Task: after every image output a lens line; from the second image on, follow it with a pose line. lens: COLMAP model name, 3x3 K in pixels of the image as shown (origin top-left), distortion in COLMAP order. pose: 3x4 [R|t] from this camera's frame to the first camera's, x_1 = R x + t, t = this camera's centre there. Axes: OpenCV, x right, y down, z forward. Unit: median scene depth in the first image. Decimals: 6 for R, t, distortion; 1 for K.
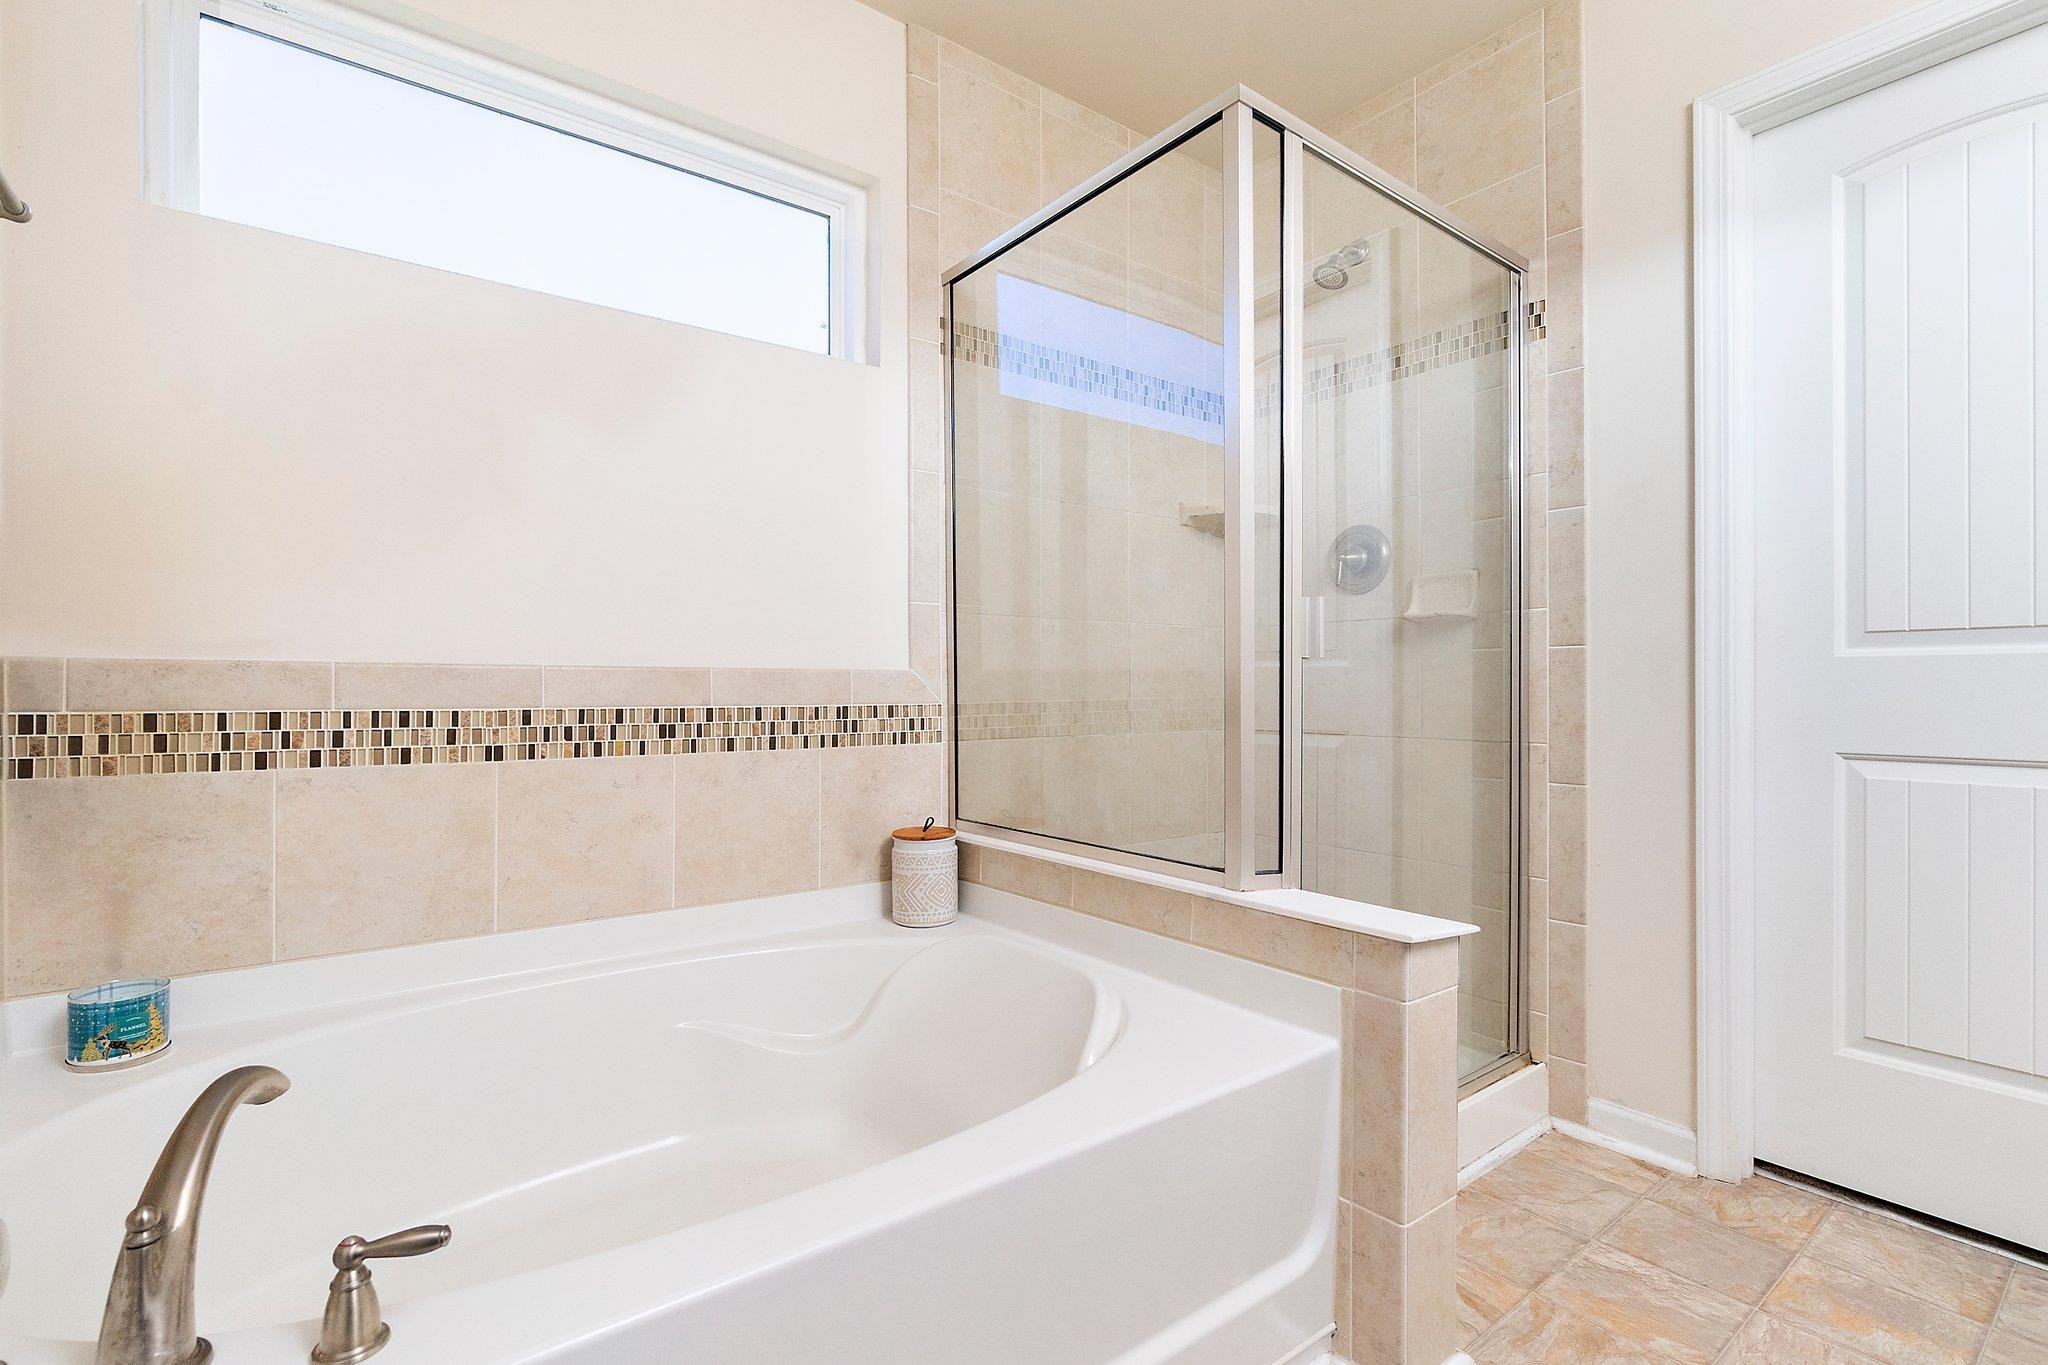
lens RADIAL K [[949.9, 0, 1025.2], [0, 949.9, 685.8], [0, 0, 1]] dist [0.001823, 0.000202]
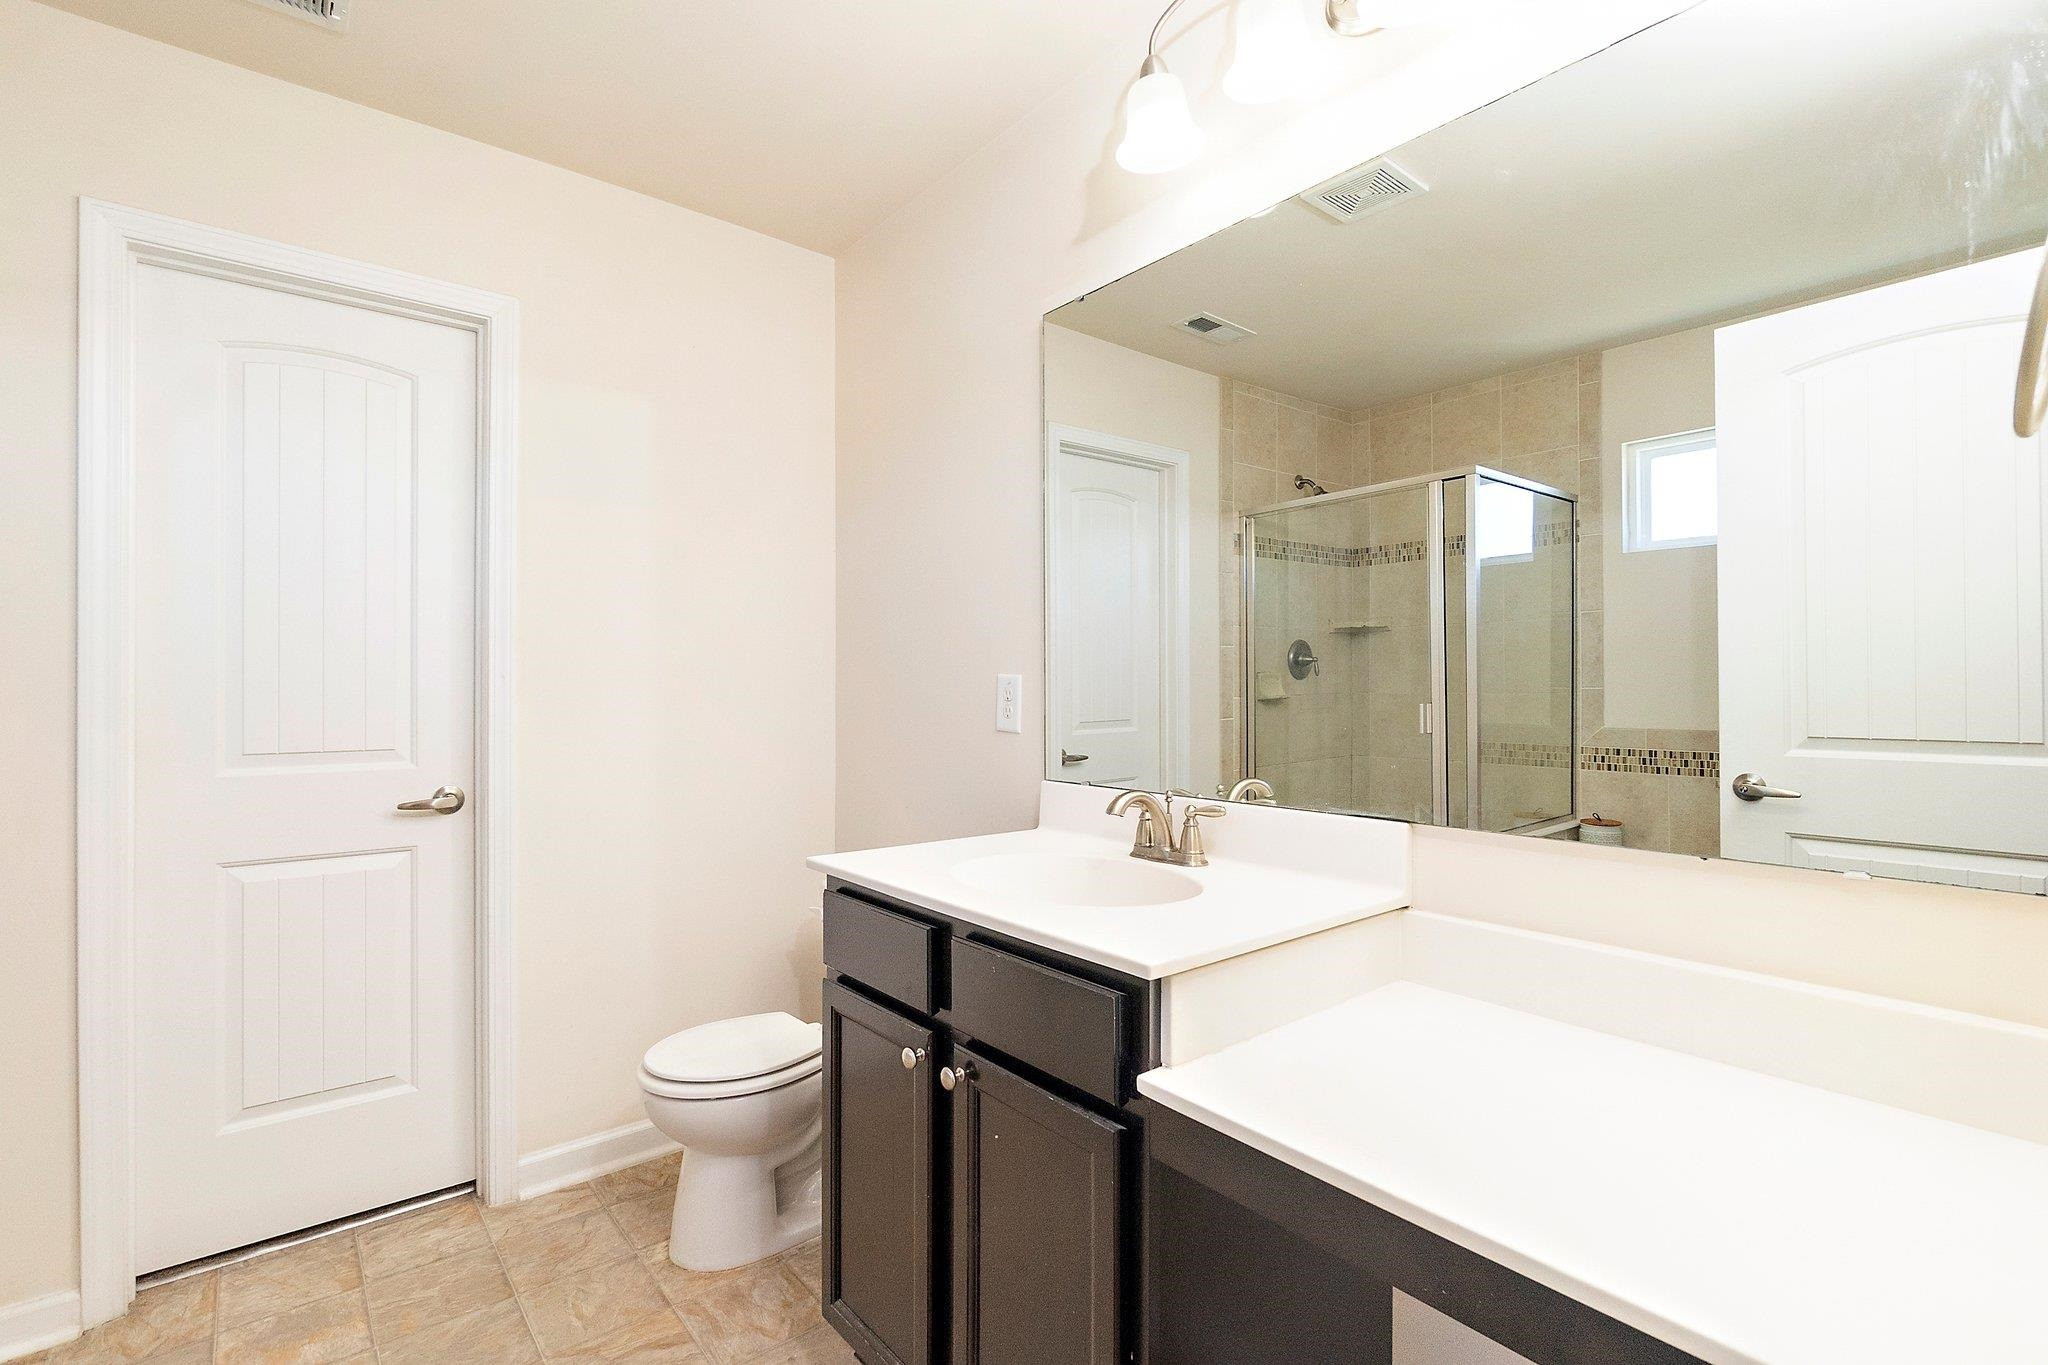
lens RADIAL K [[949.9, 0, 1023.3], [0, 949.9, 683.7], [0, 0, 1]] dist [0.001823, 0.000202]
pose [[-0.016372, 0.000566, 0.999866, -0.282799], [0.003721, 0.999993, -0.000505, -0.140529], [-0.999859, 0.003713, -0.016374, 0.082074]]
